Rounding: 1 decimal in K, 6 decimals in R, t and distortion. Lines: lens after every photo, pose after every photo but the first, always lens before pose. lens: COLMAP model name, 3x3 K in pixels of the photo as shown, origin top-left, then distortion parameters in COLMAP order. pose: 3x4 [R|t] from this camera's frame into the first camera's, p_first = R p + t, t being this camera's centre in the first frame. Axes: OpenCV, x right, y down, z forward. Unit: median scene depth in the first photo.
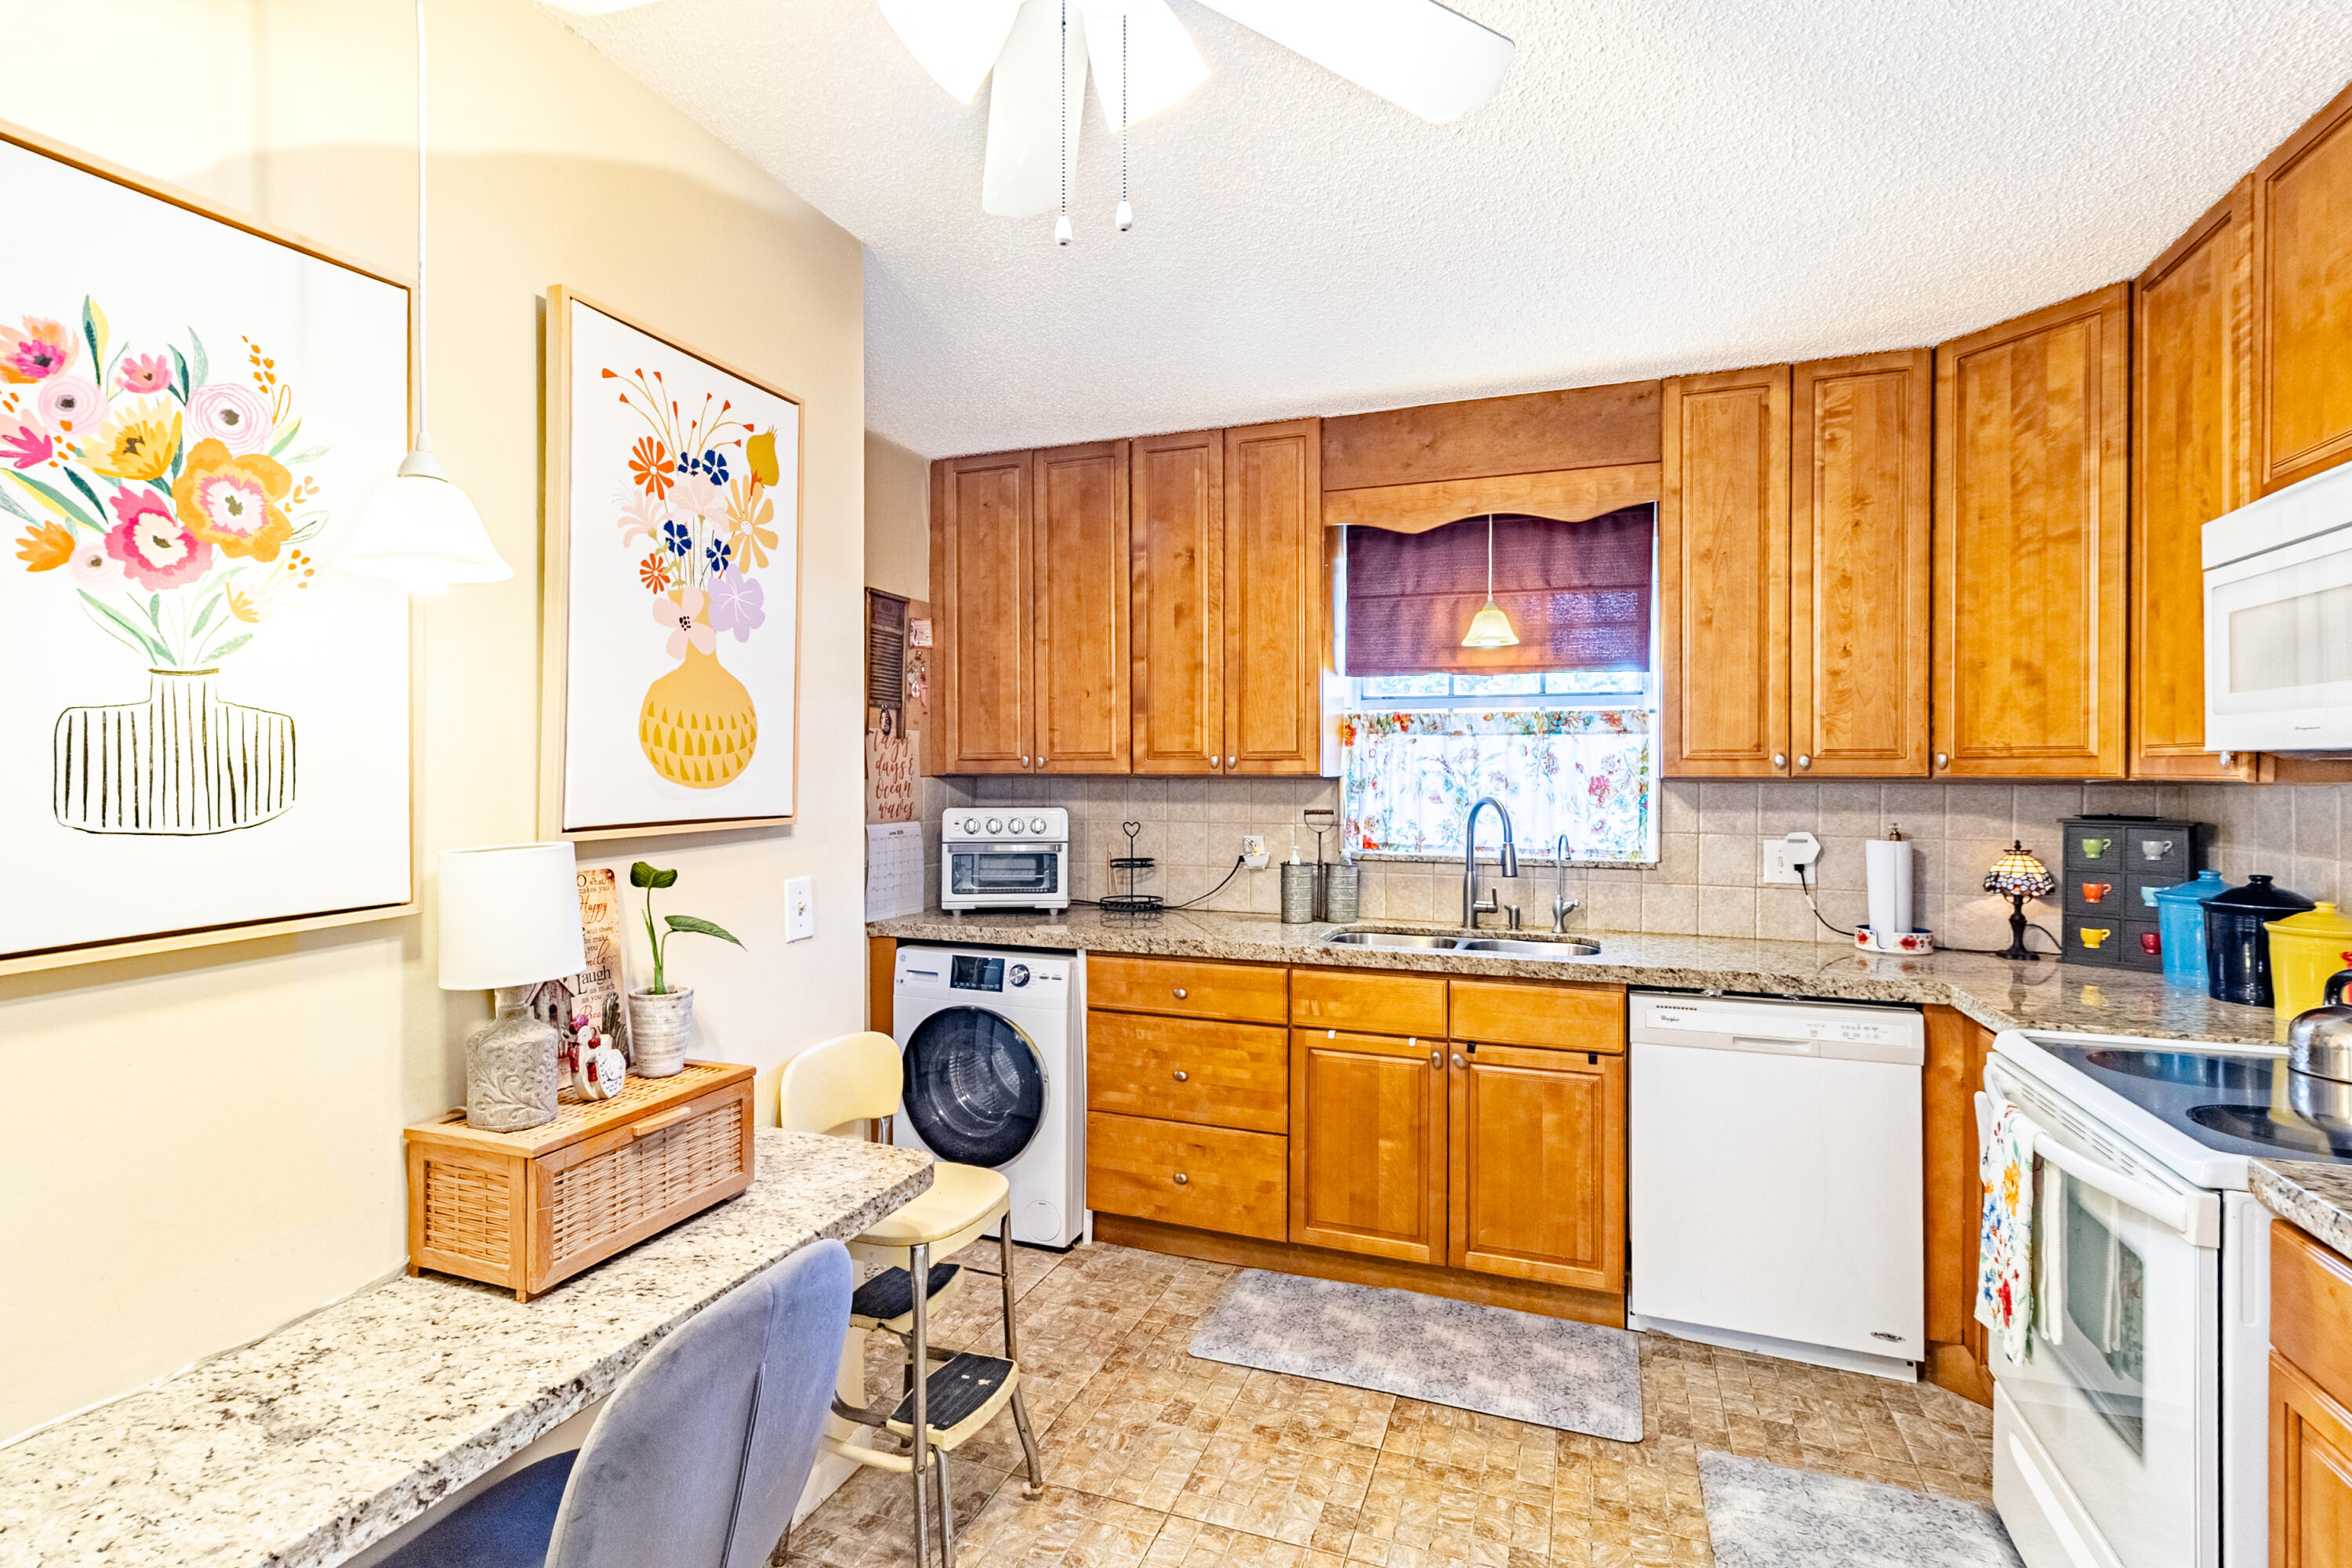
lens RADIAL K [[1099.5, 0, 1168.6], [0, 1099.5, 770.2], [0, 0, 1]] dist [0.012978, -0.001482]
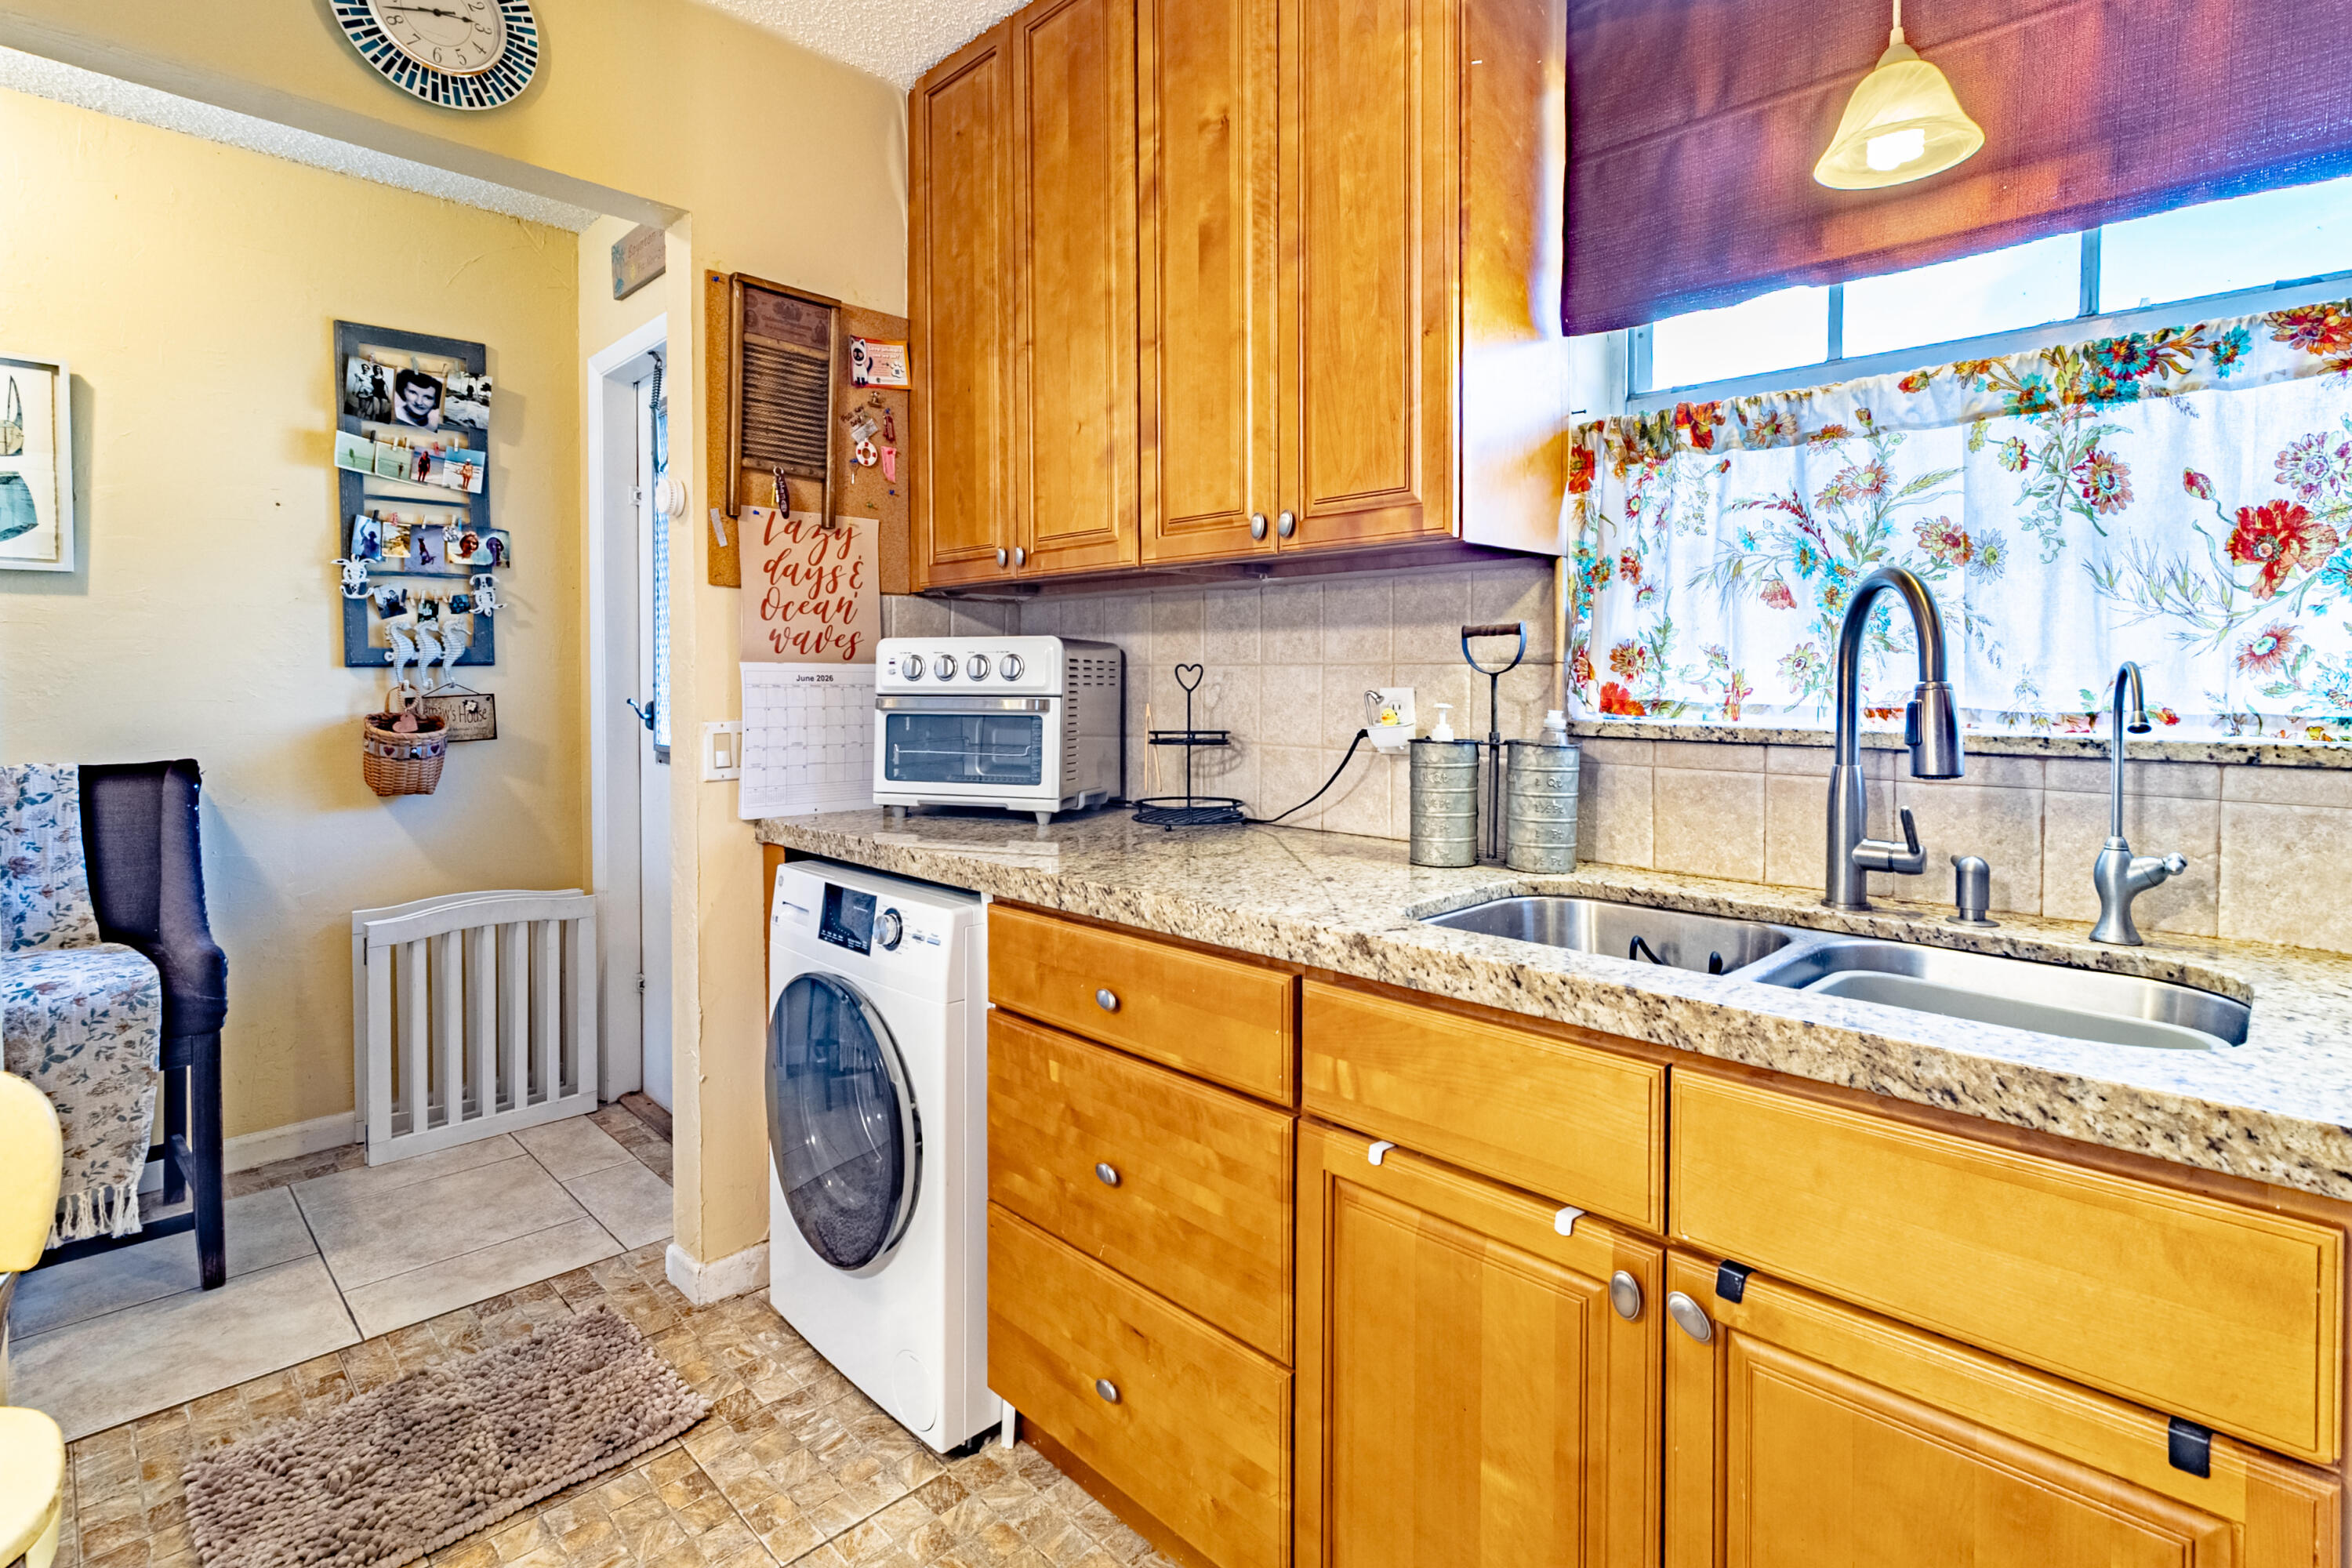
lens RADIAL K [[1099.5, 0, 1236.5], [0, 1099.5, 698.6], [0, 0, 1]] dist [0.012978, -0.001482]
pose [[0.920188, 0.006103, -0.391429, 0.226964], [-0.000275, 0.999888, 0.014942, 0.061763], [0.391477, -0.013642, 0.920087, 0.544960]]
